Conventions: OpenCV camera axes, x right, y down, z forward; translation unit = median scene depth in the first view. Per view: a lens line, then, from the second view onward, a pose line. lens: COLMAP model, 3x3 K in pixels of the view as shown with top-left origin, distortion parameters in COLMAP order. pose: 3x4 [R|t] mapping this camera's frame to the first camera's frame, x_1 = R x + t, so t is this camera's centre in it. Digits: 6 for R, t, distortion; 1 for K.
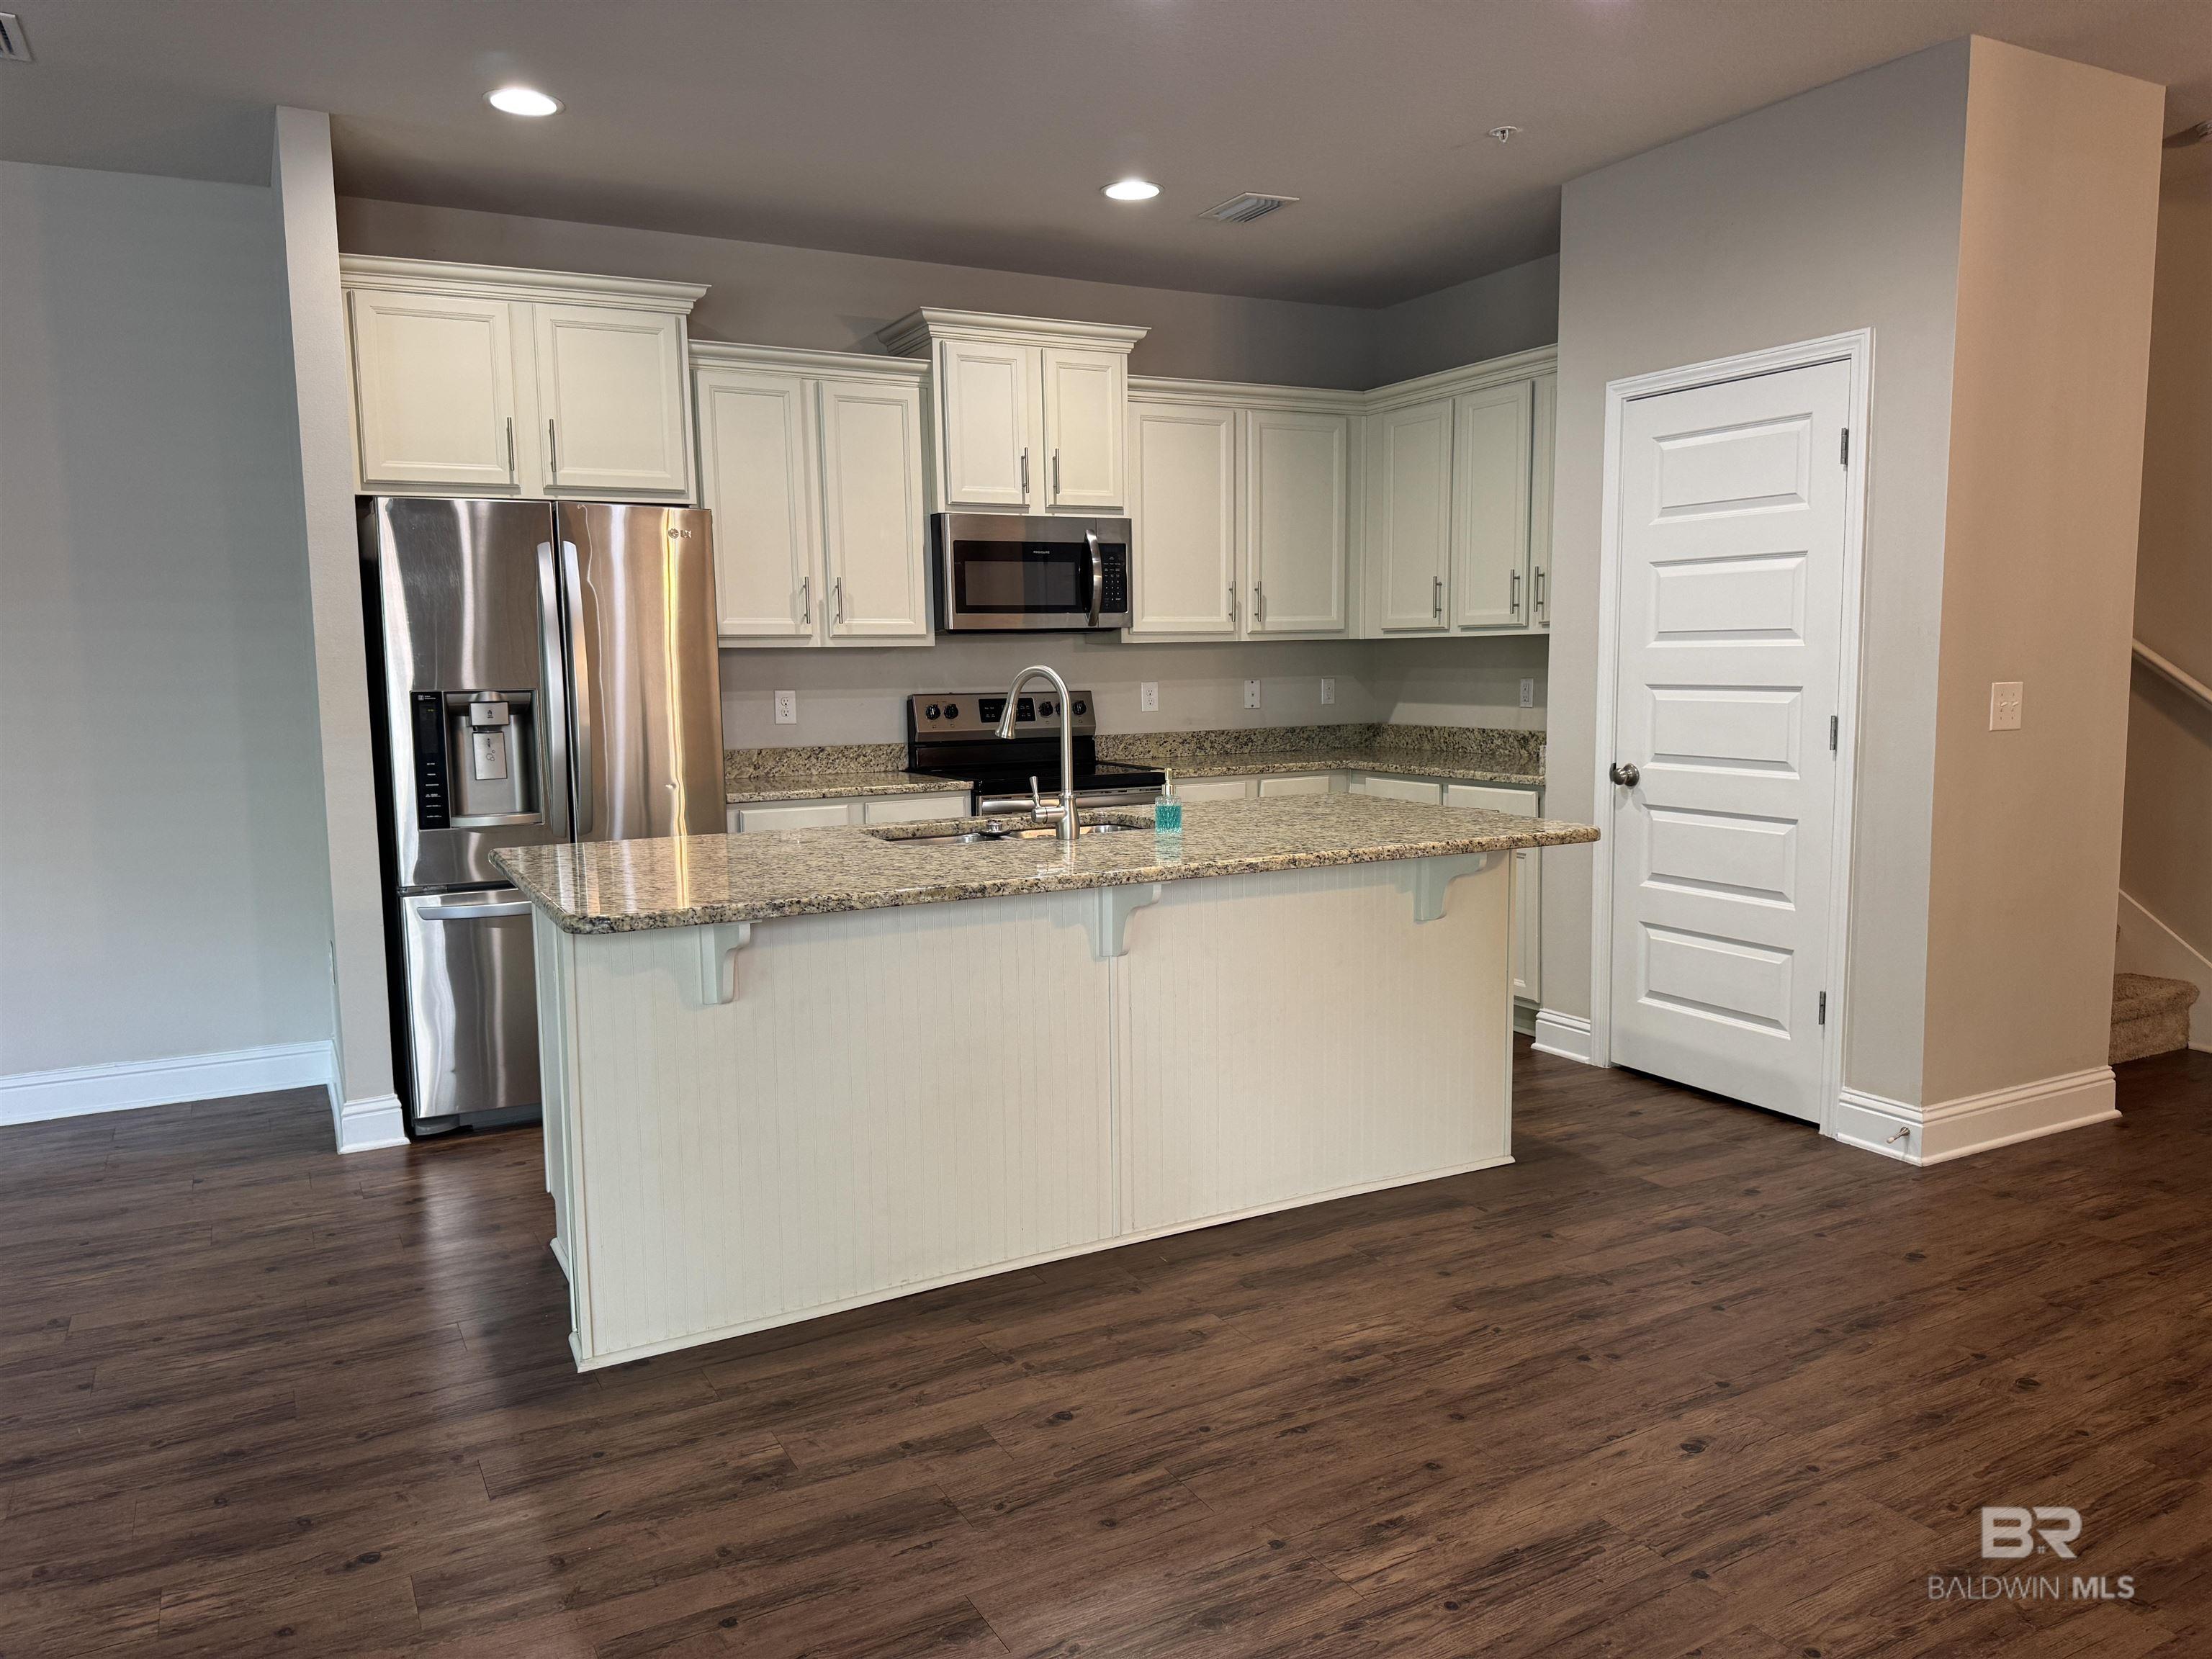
lens RADIAL K [[1561.8, 0, 1105.8], [0, 1561.8, 840.7], [0, 0, 1]] dist [0.034583, -0.052751]
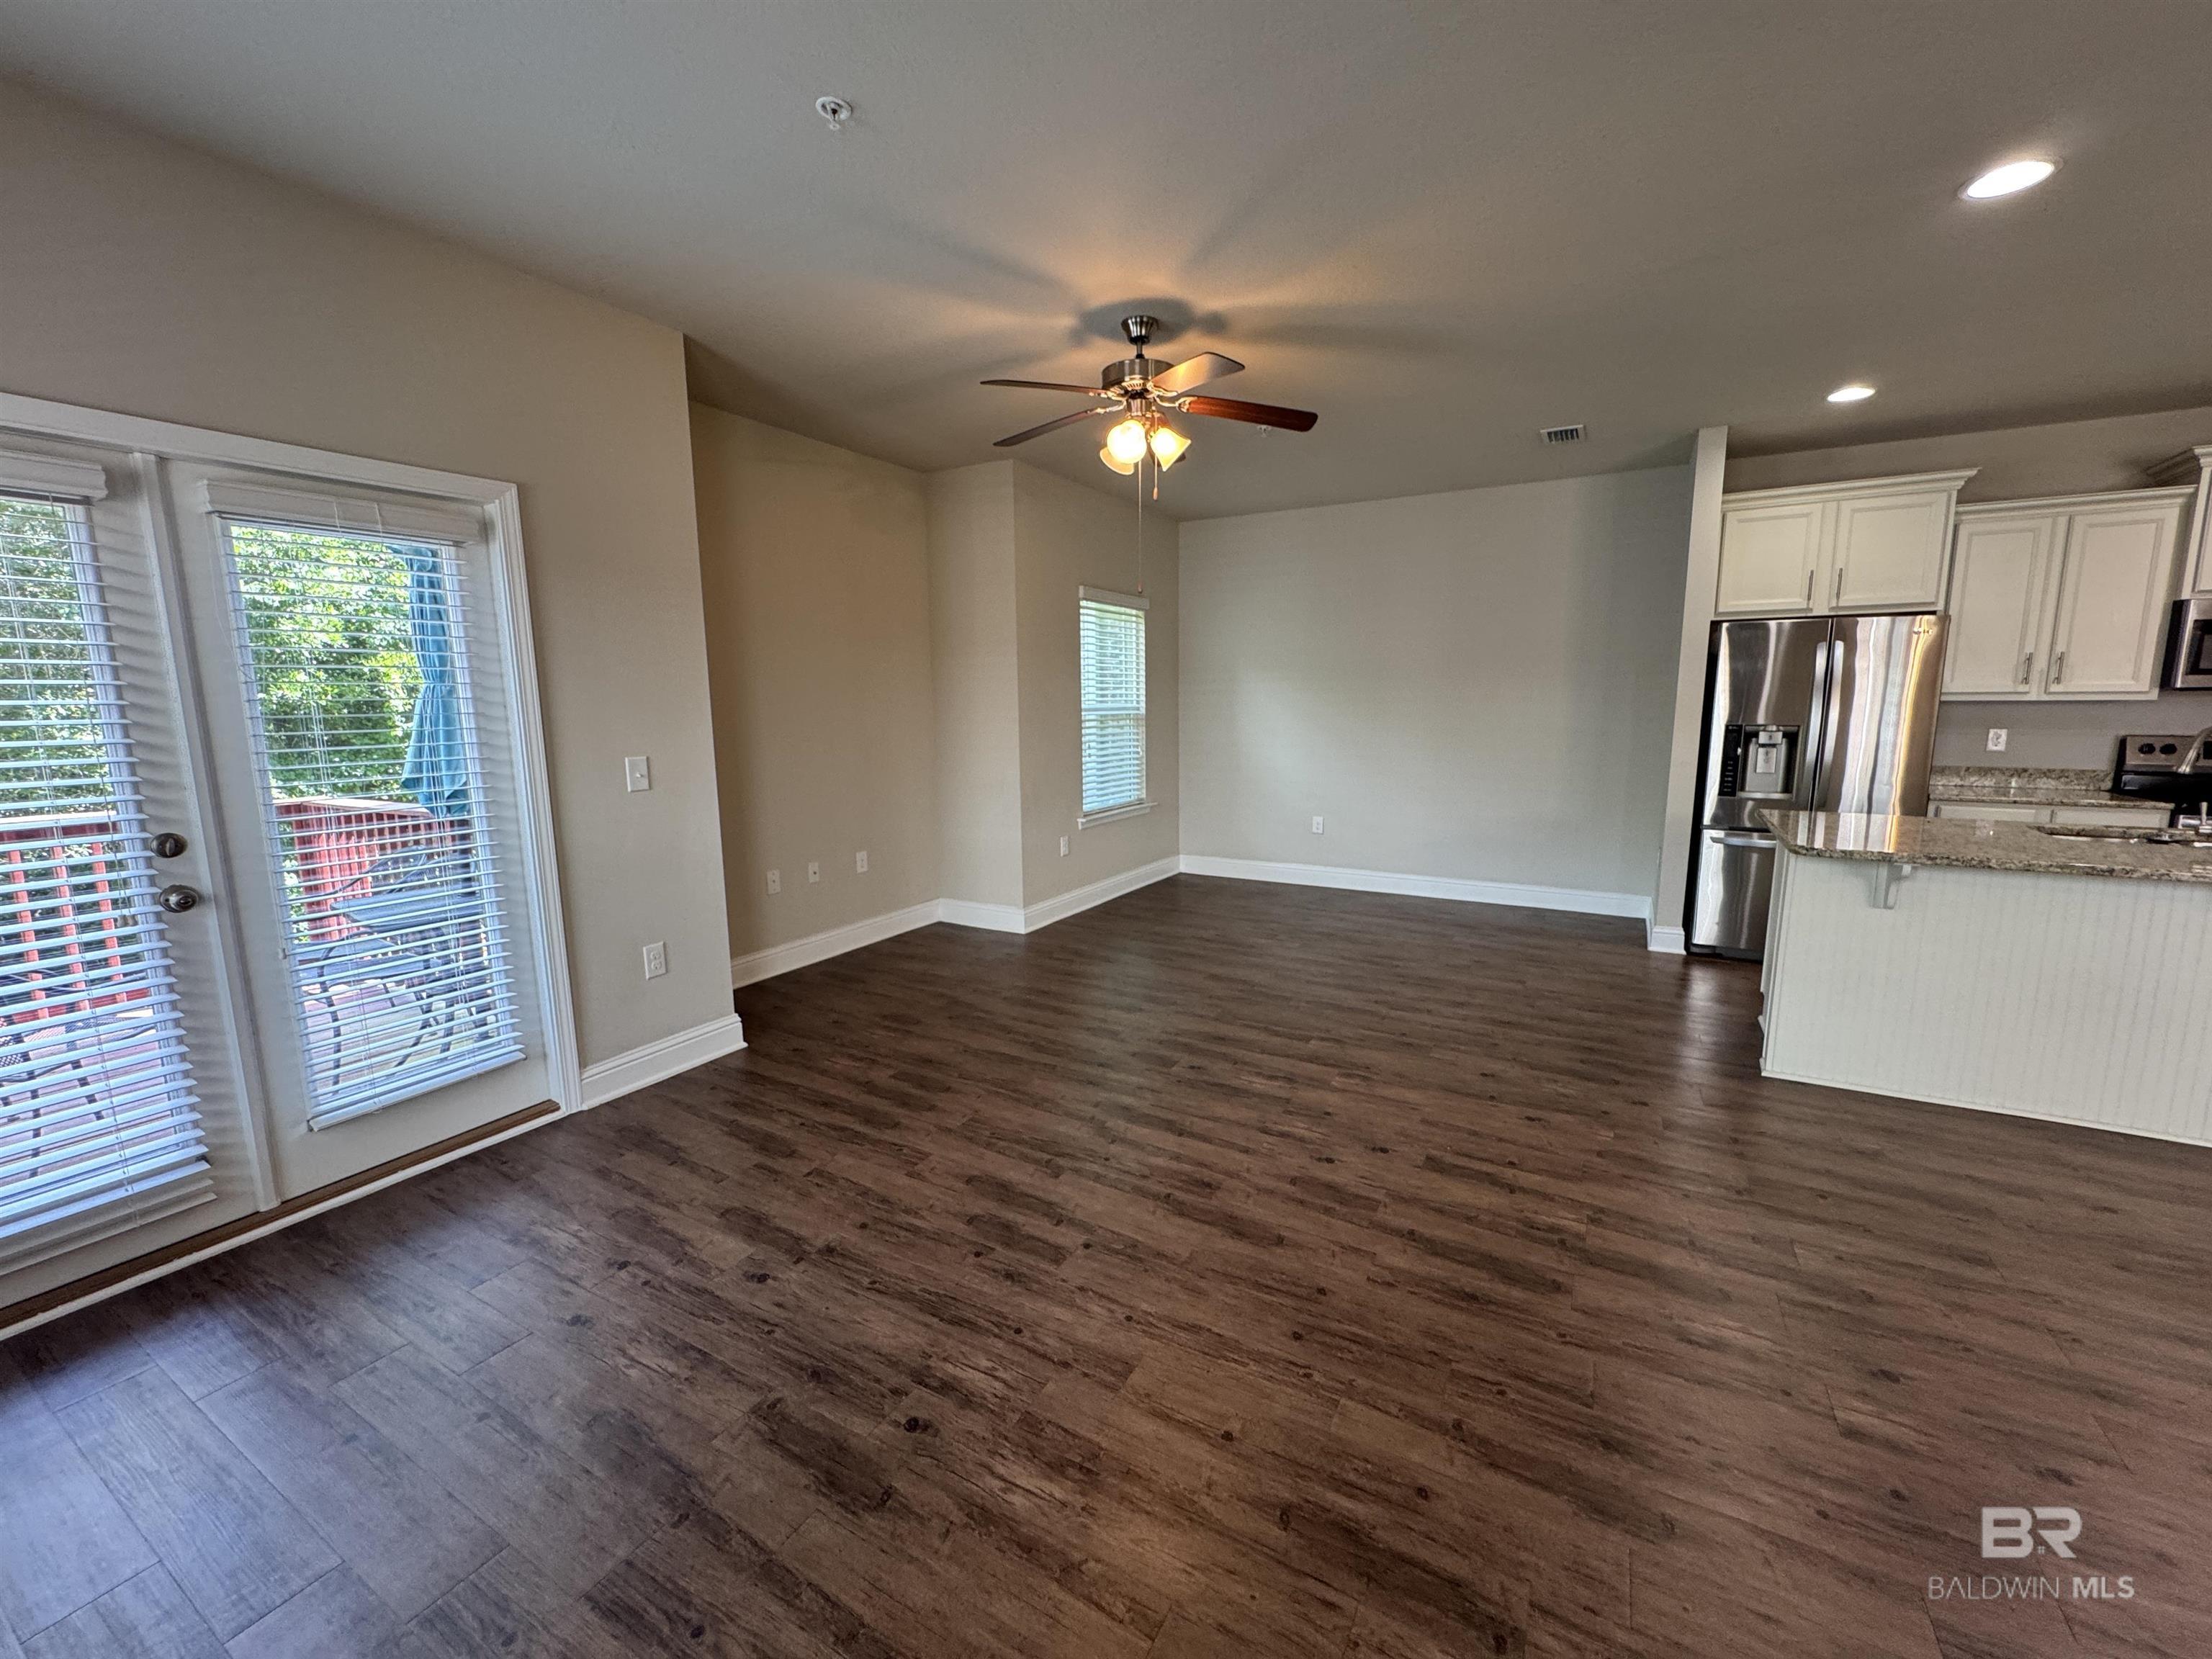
lens RADIAL K [[889.6, 0, 1111.2], [0, 889.6, 828.1], [0, 0, 1]] dist [-0.001928, -0.000042]
pose [[0.528068, 0.134855, -0.838426, 0.078995], [-0.102092, 0.990231, 0.094971, 0.004330], [0.843043, 0.035446, 0.536677, -0.188098]]
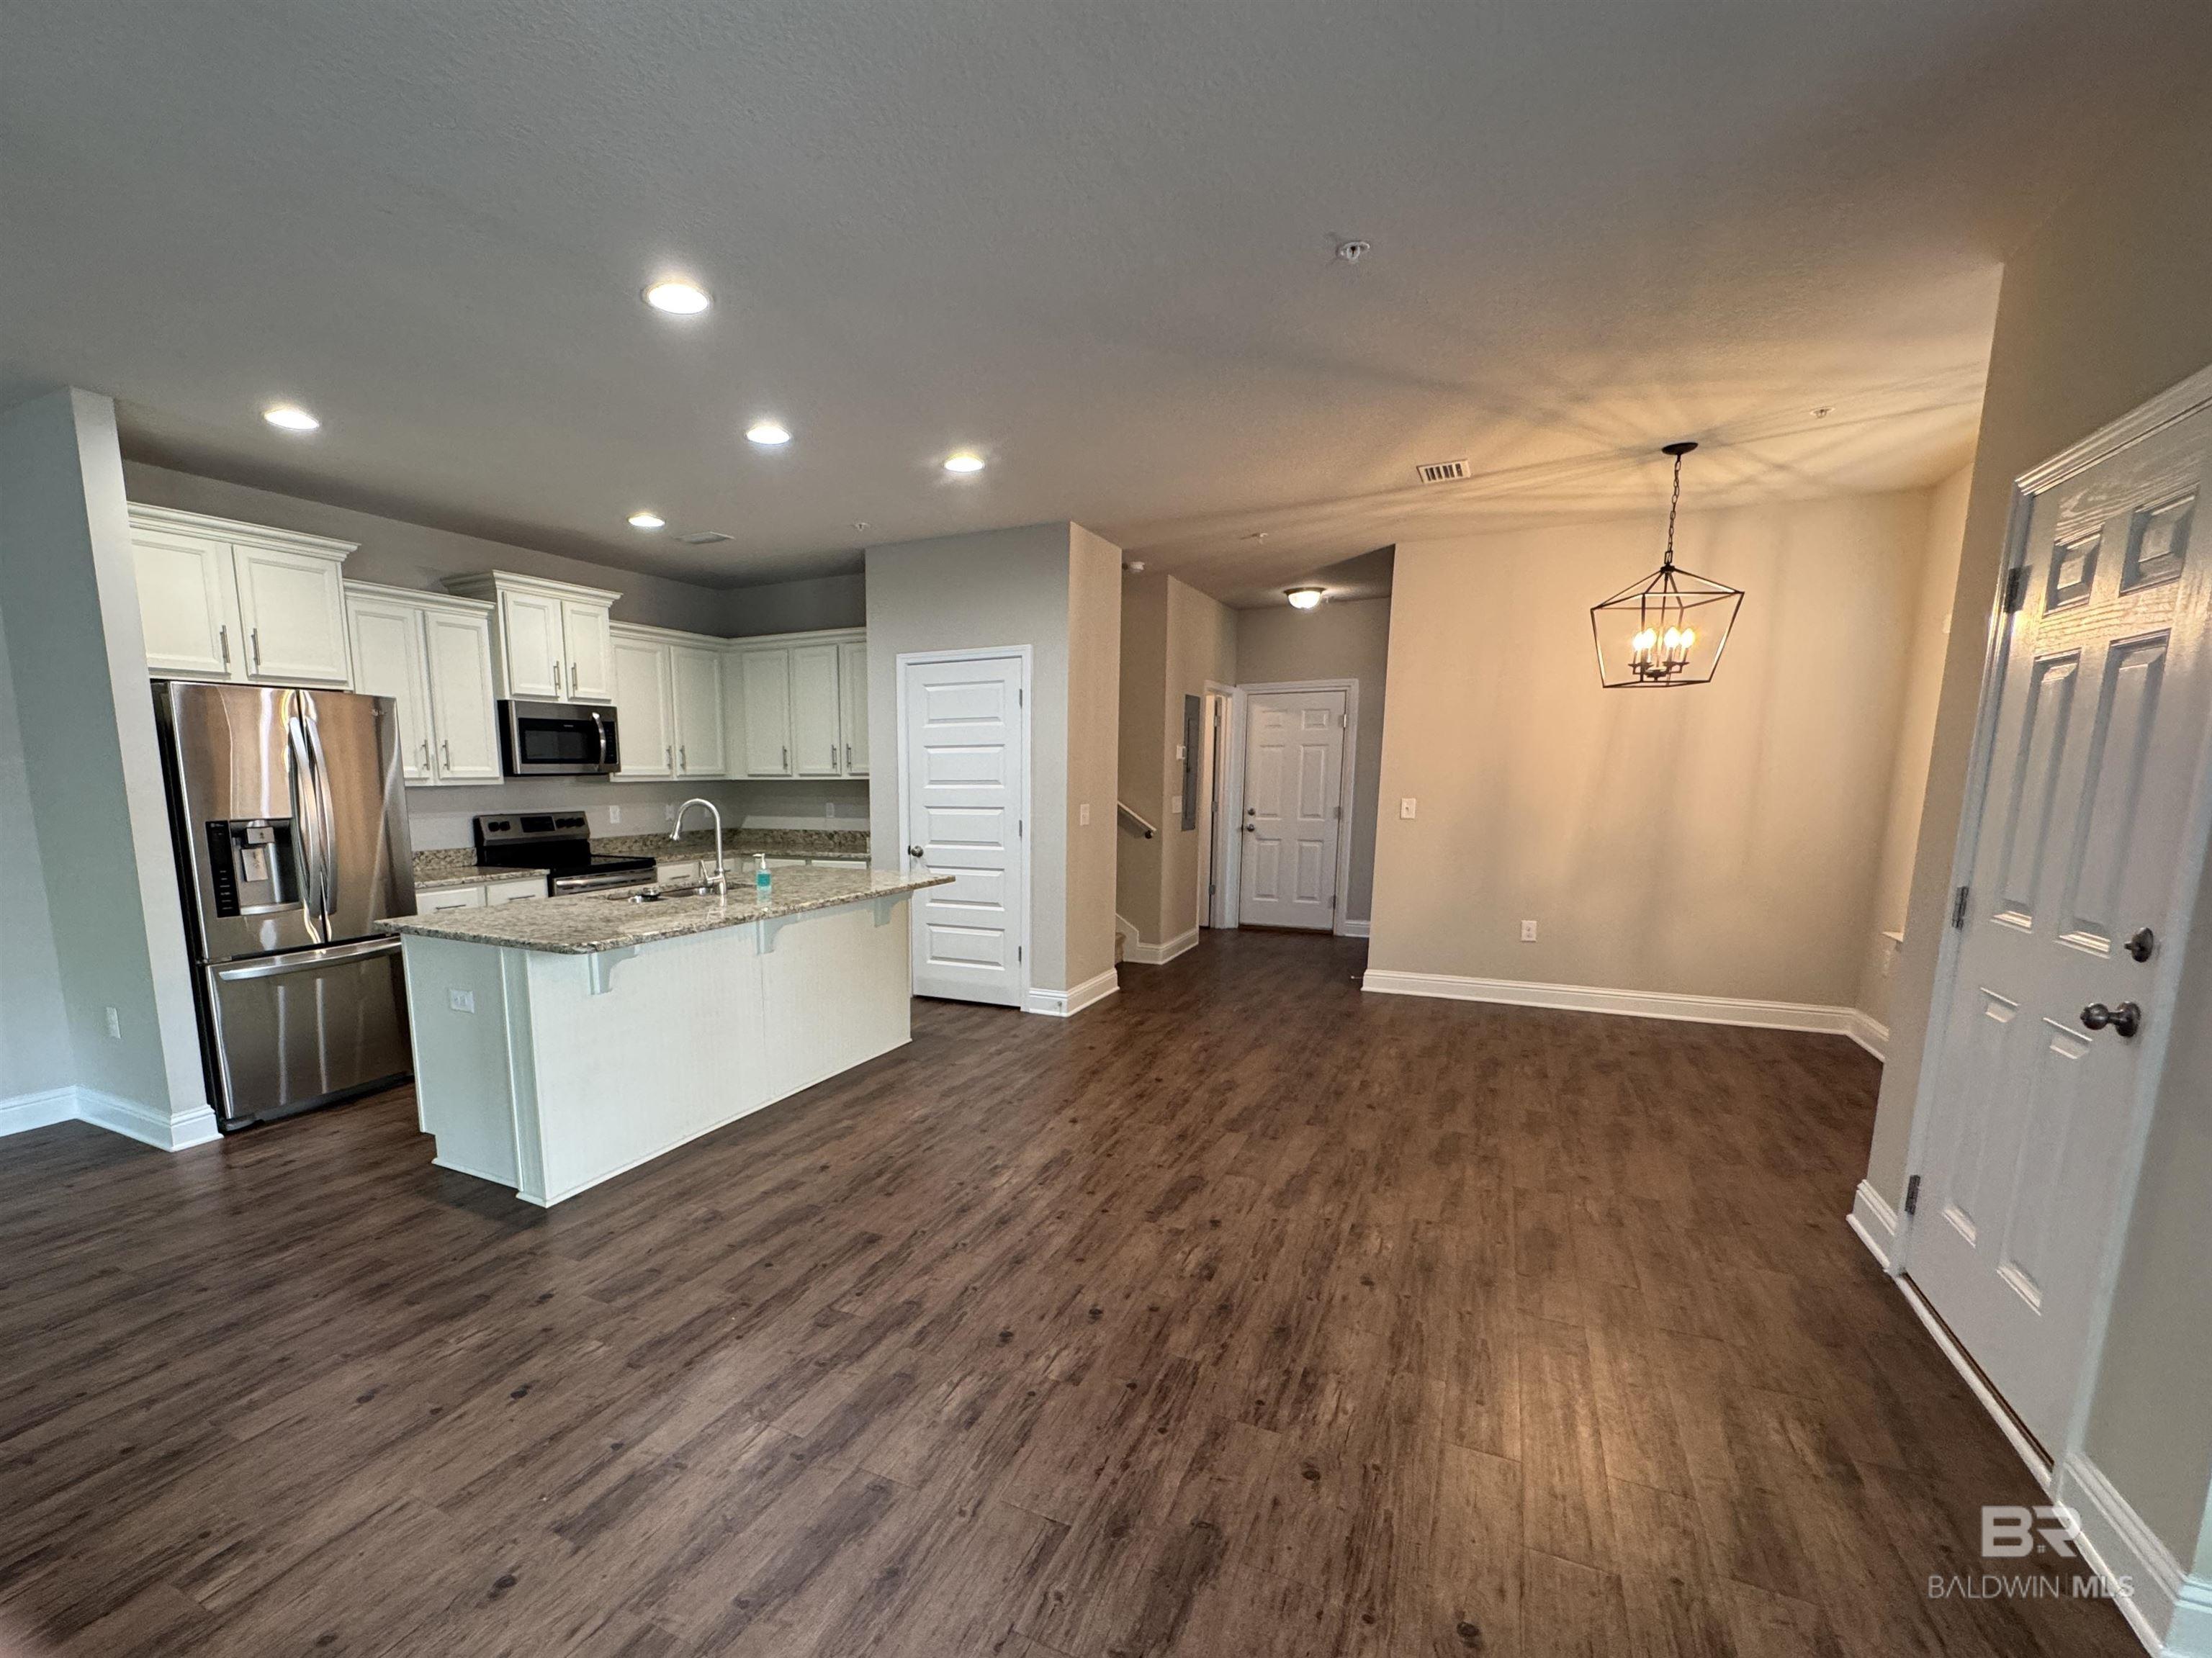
lens RADIAL K [[998.9, 0, 974.6], [0, 998.9, 942.1], [0, 0, 1]] dist [-0.018581, 0.000020]
pose [[0.831903, -0.082765, 0.548715, -0.319548], [0.060010, 0.996434, 0.059316, 0.003155], [-0.551667, -0.016417, 0.833903, -0.114264]]
